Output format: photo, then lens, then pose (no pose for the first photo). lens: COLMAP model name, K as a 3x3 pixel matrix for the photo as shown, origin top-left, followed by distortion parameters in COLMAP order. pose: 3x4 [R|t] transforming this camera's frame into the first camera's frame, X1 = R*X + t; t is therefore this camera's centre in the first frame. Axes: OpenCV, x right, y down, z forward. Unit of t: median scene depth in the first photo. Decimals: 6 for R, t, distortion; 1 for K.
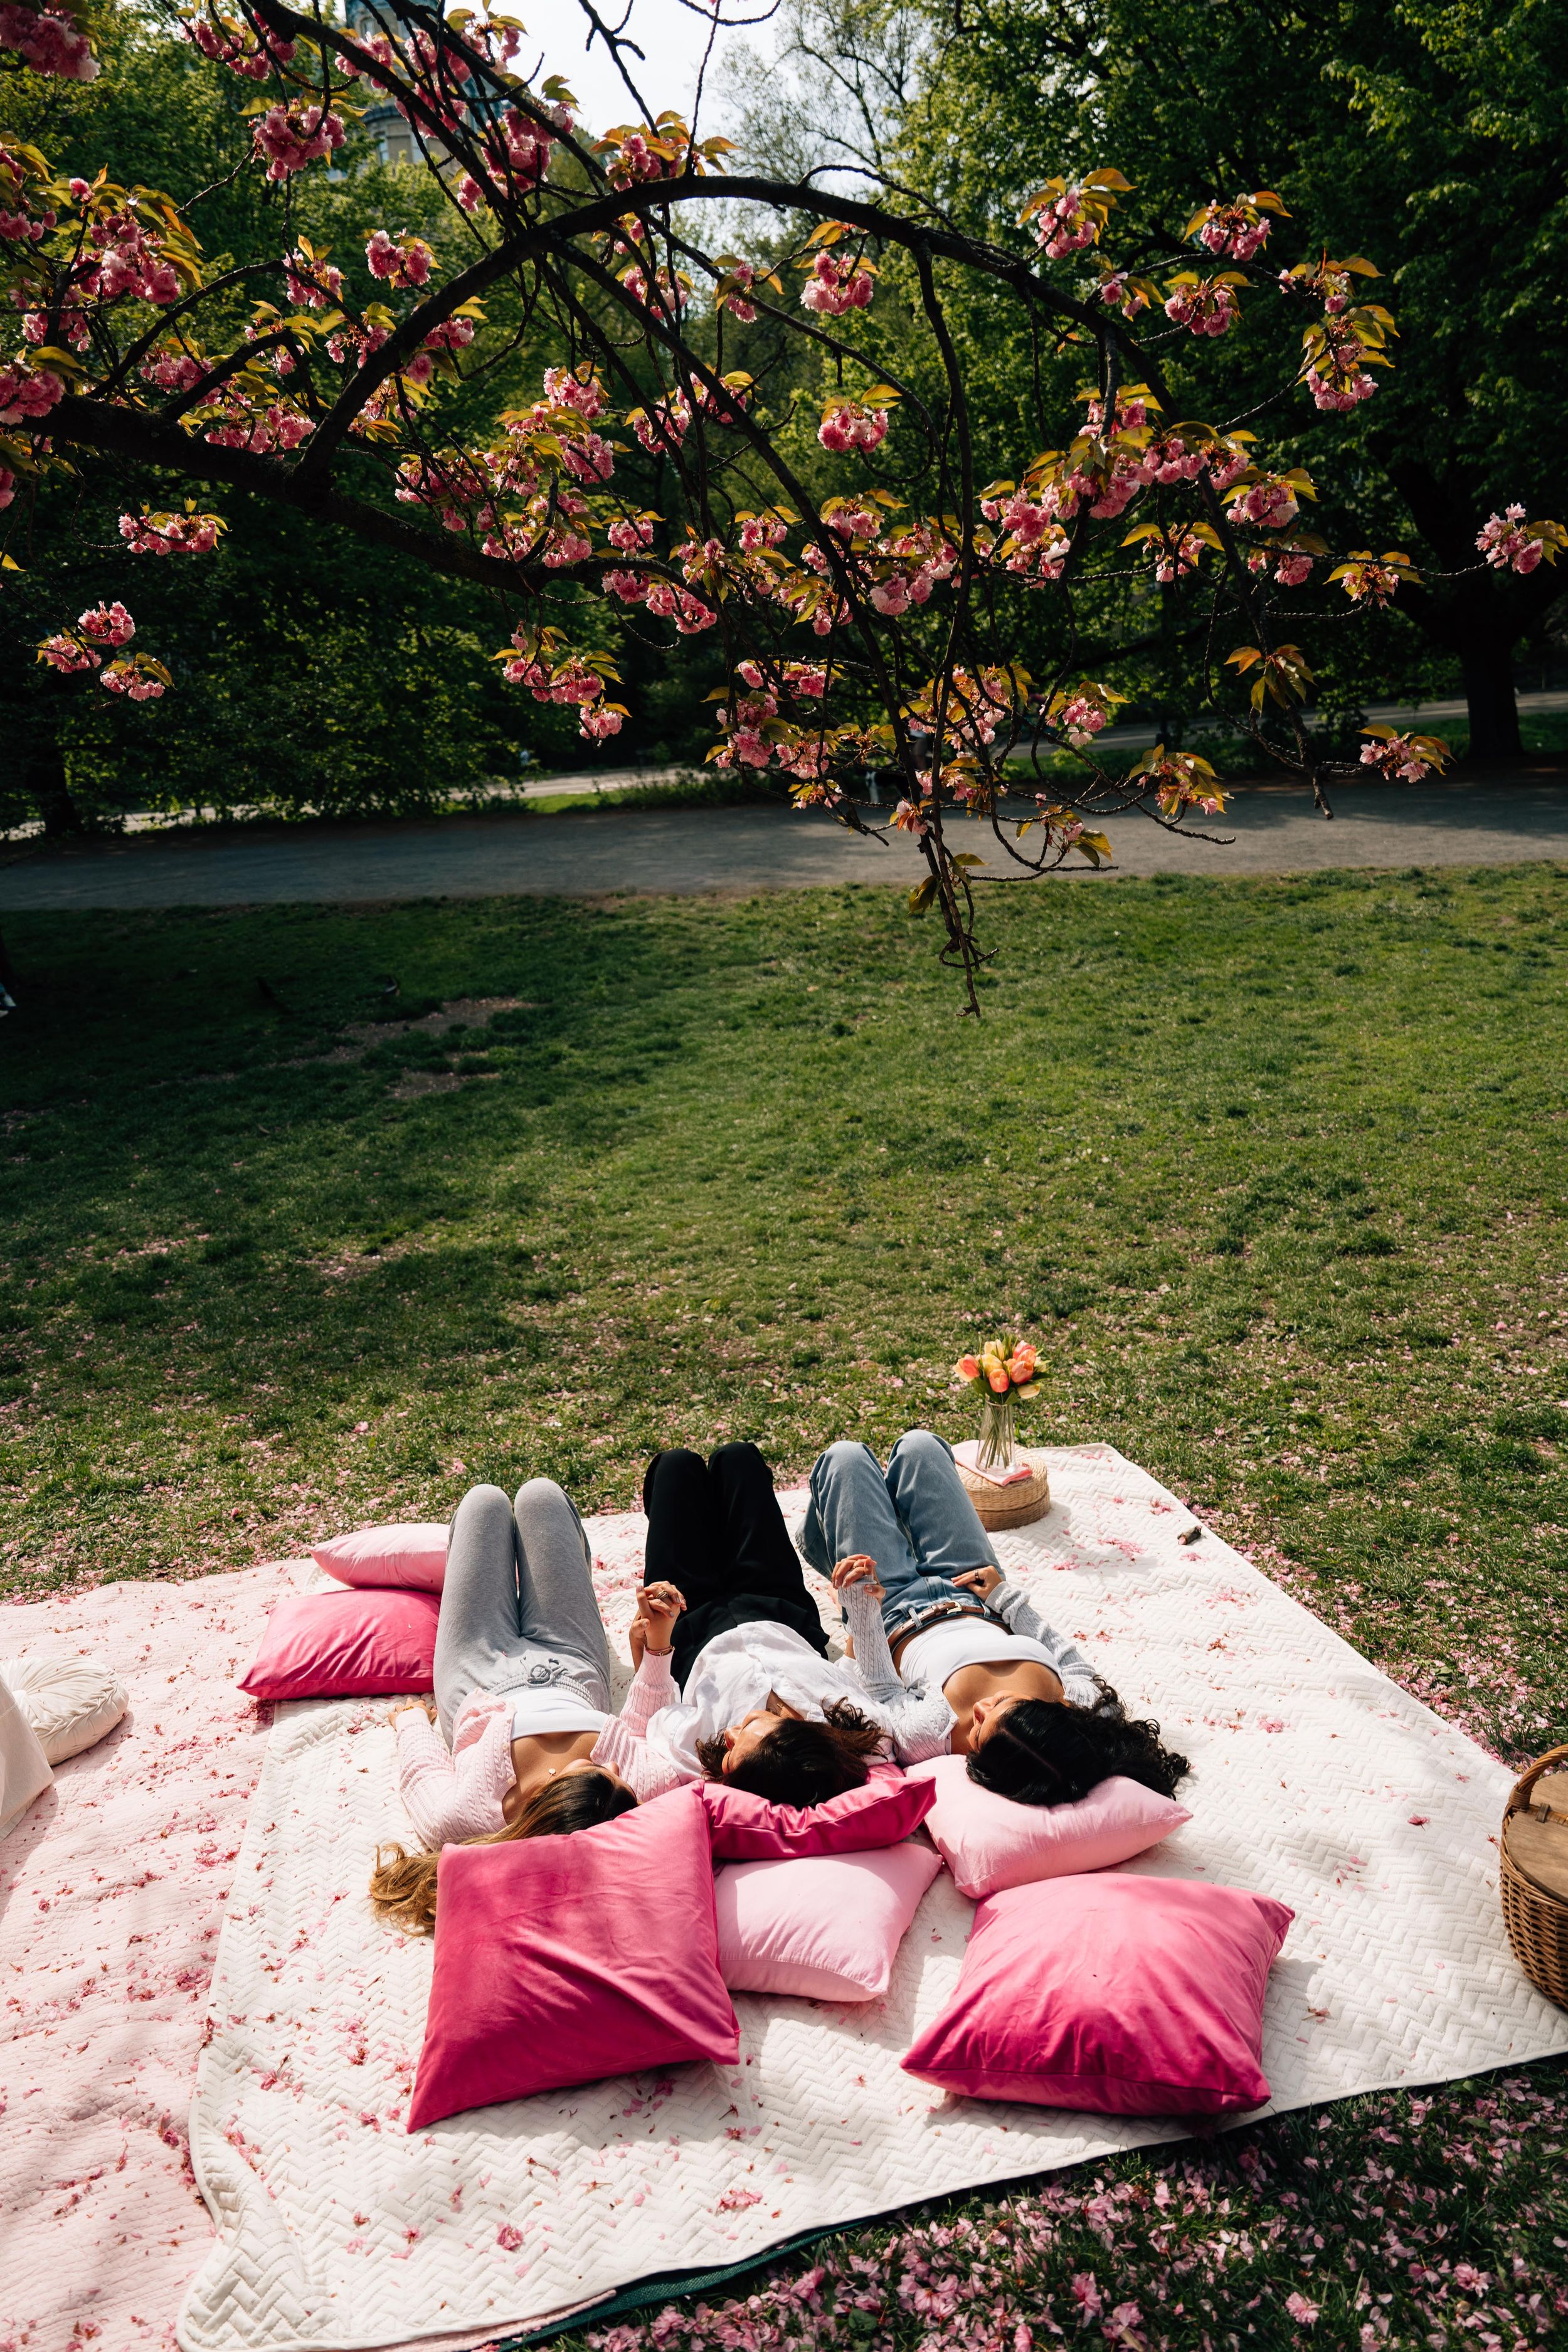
lens RADIAL K [[1584.3, 0, 784.0], [0, 1584.3, 1176.0], [0, 0, 1]] dist [0.023115, 0.001224]
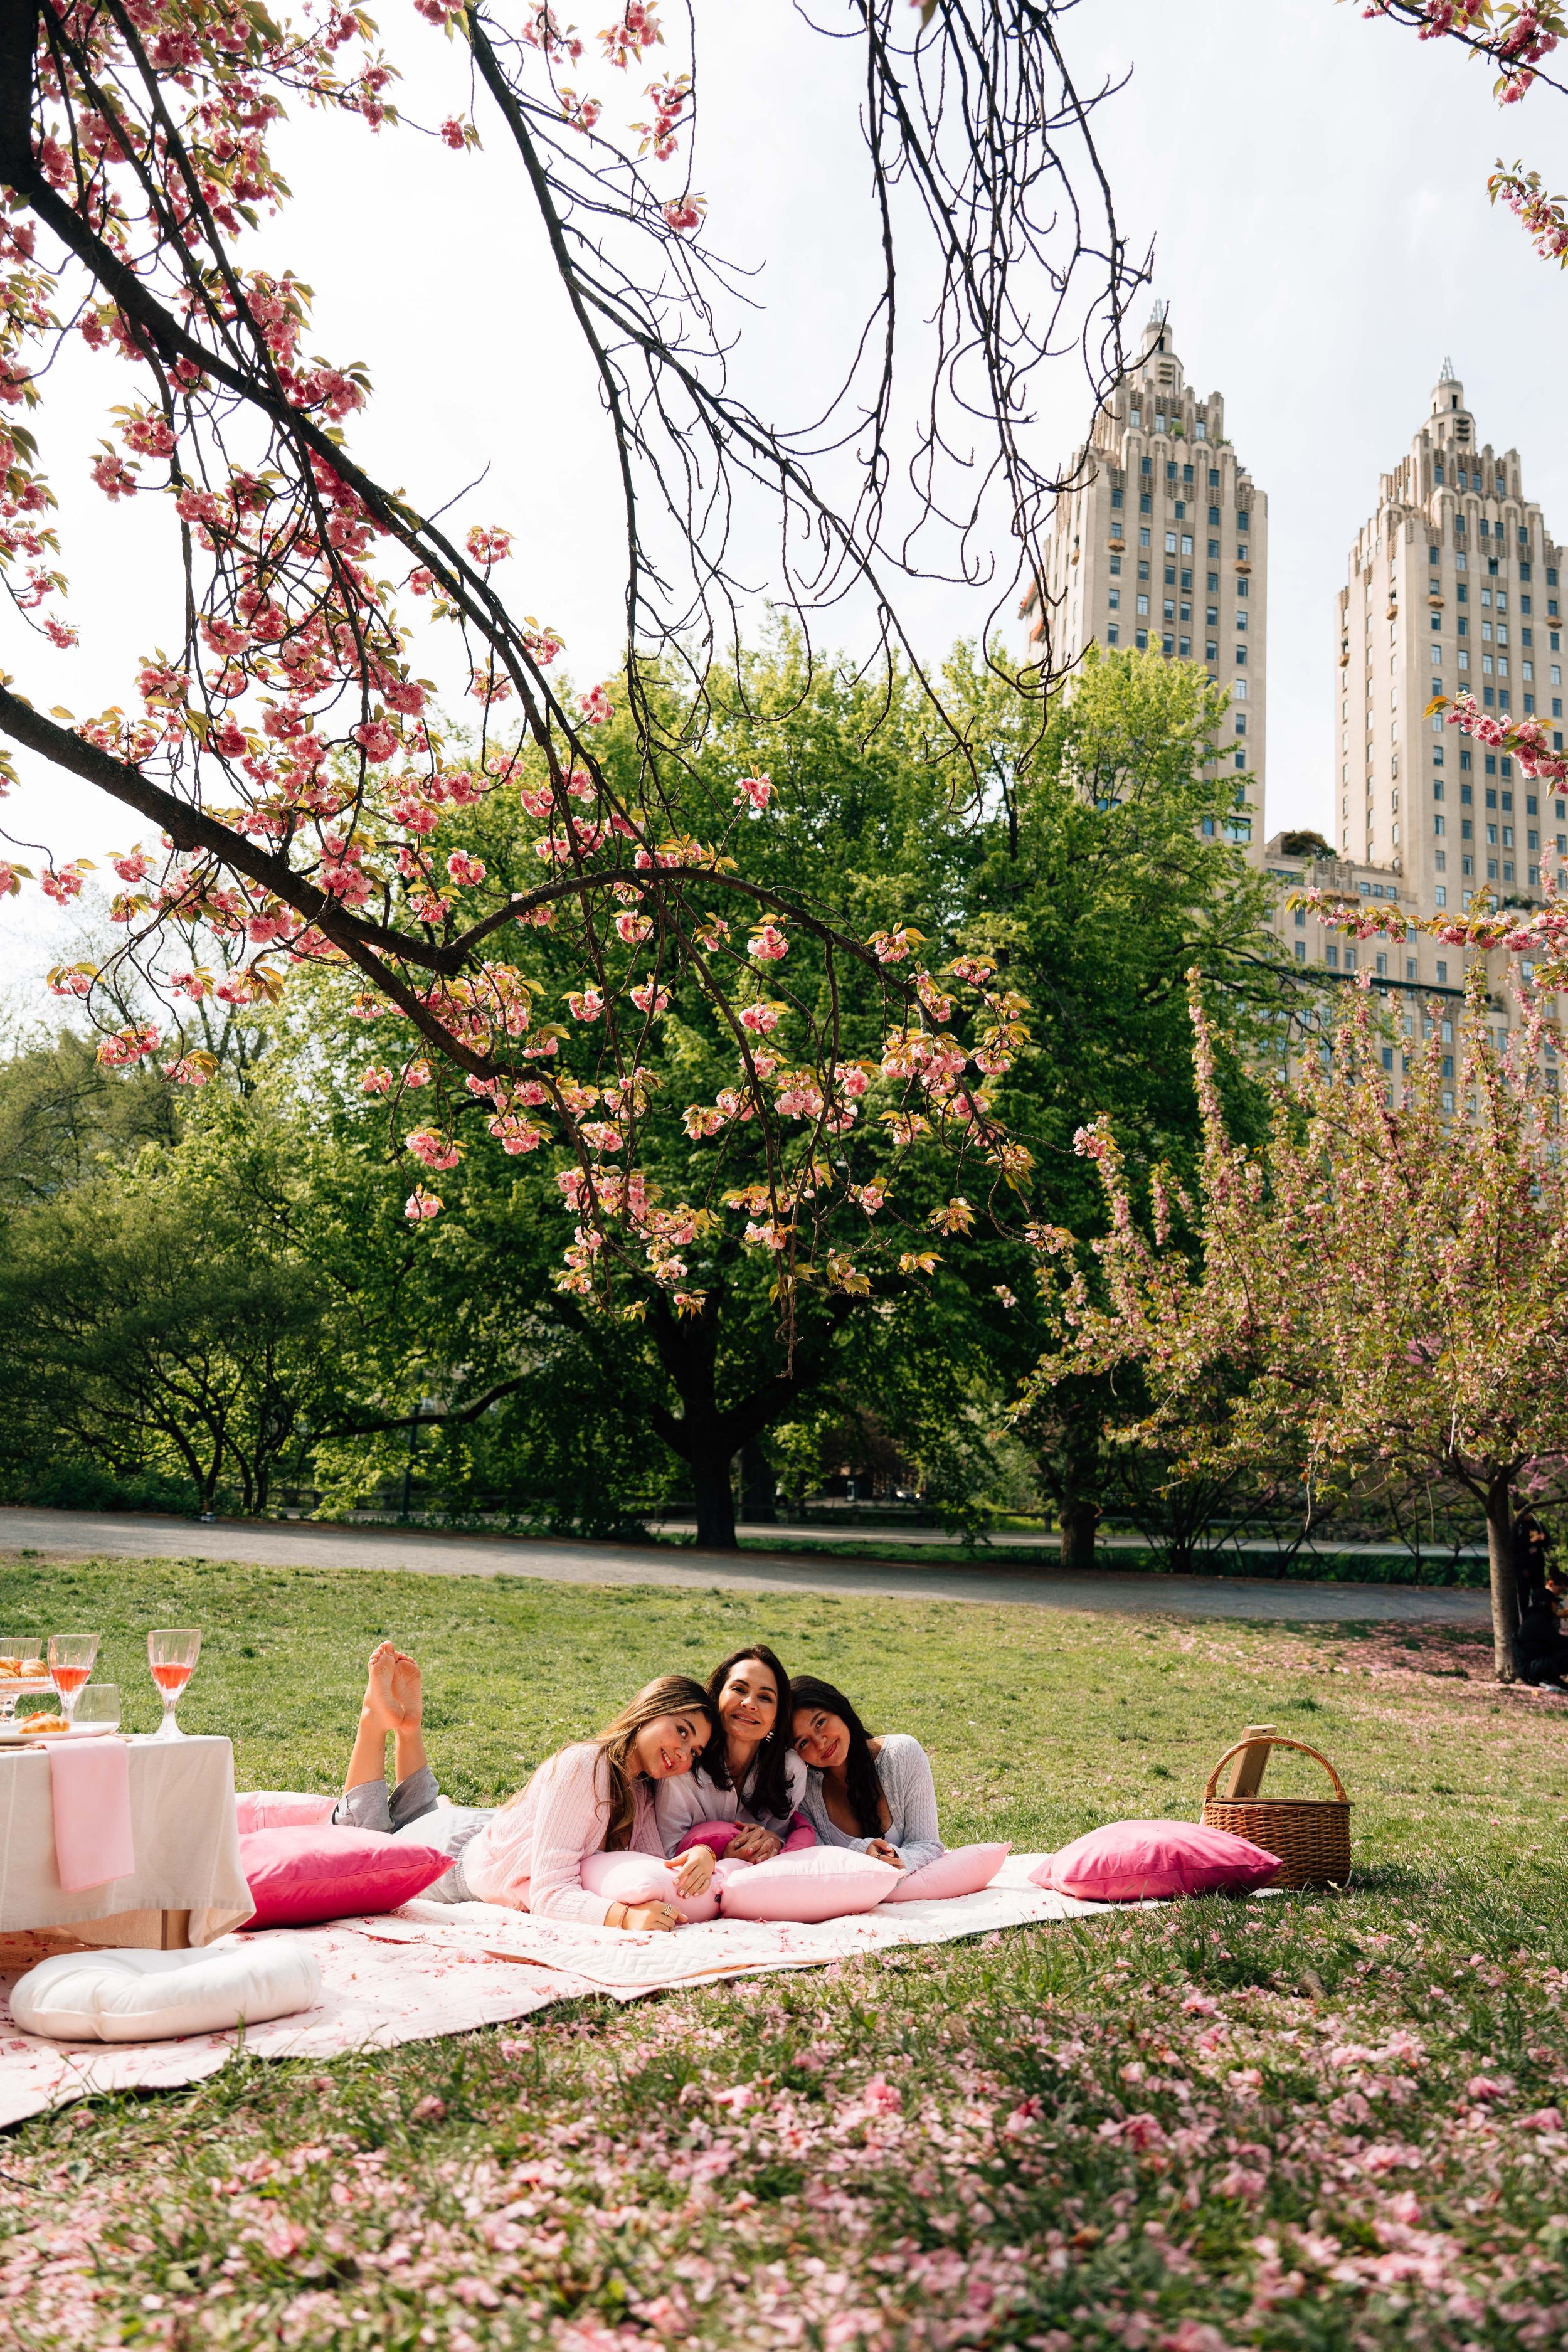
lens RADIAL K [[1584.3, 0, 784.0], [0, 1584.3, 1176.0], [0, 0, 1]] dist [0.023115, 0.001224]
pose [[0.877062, 0.216584, 0.428781, -0.136518], [0.017425, 0.877662, -0.478964, 0.109573], [-0.480061, 0.427552, 0.765990, -0.057013]]
